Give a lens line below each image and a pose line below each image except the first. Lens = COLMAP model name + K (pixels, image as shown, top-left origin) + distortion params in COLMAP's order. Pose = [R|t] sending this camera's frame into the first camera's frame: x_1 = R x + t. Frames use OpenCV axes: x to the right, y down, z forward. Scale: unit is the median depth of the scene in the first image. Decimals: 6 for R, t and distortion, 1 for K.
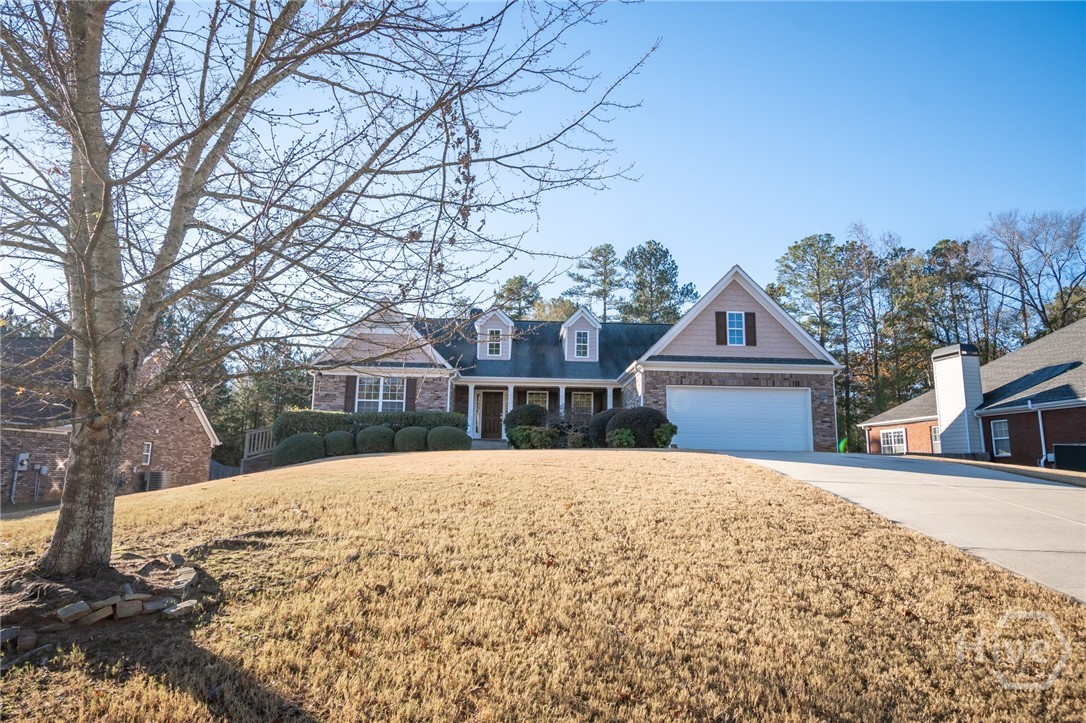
lens RADIAL K [[623.9, 0, 540.7], [0, 623.9, 363.1], [0, 0, 1]] dist [-0.001125, -0.000503]
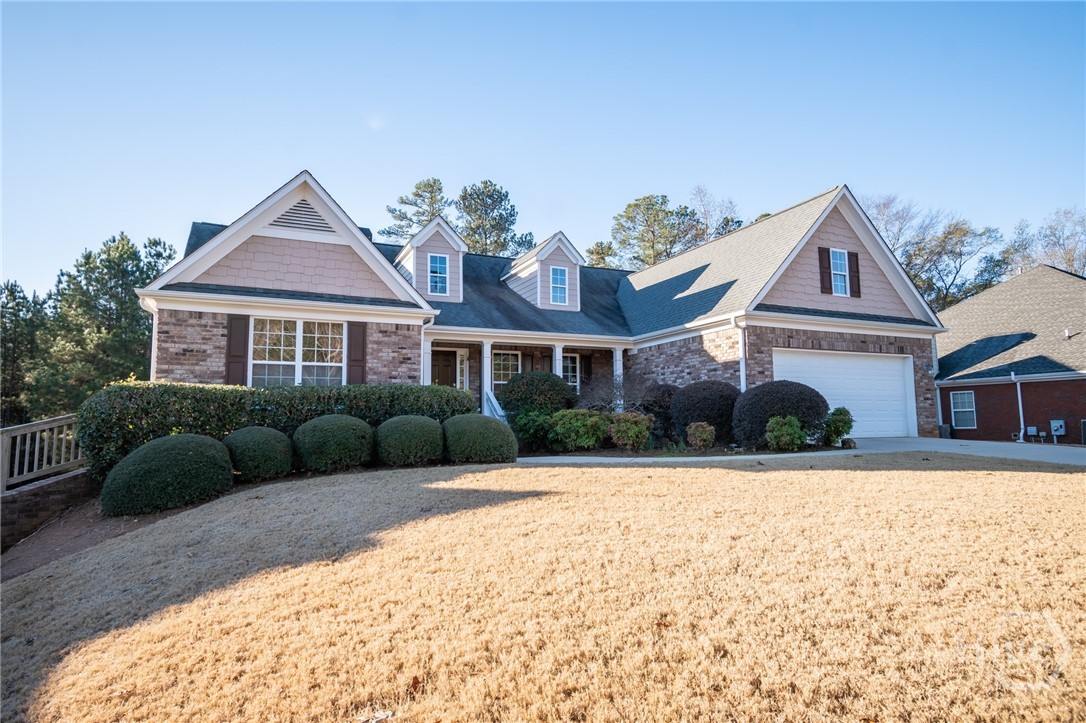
lens RADIAL K [[623.9, 0, 544.8], [0, 623.9, 356.5], [0, 0, 1]] dist [-0.001125, -0.000503]
pose [[0.922330, 0.017898, 0.385988, -0.266893], [-0.039897, 0.997999, 0.049058, 0.019379], [-0.384338, -0.060648, 0.921198, 0.423983]]
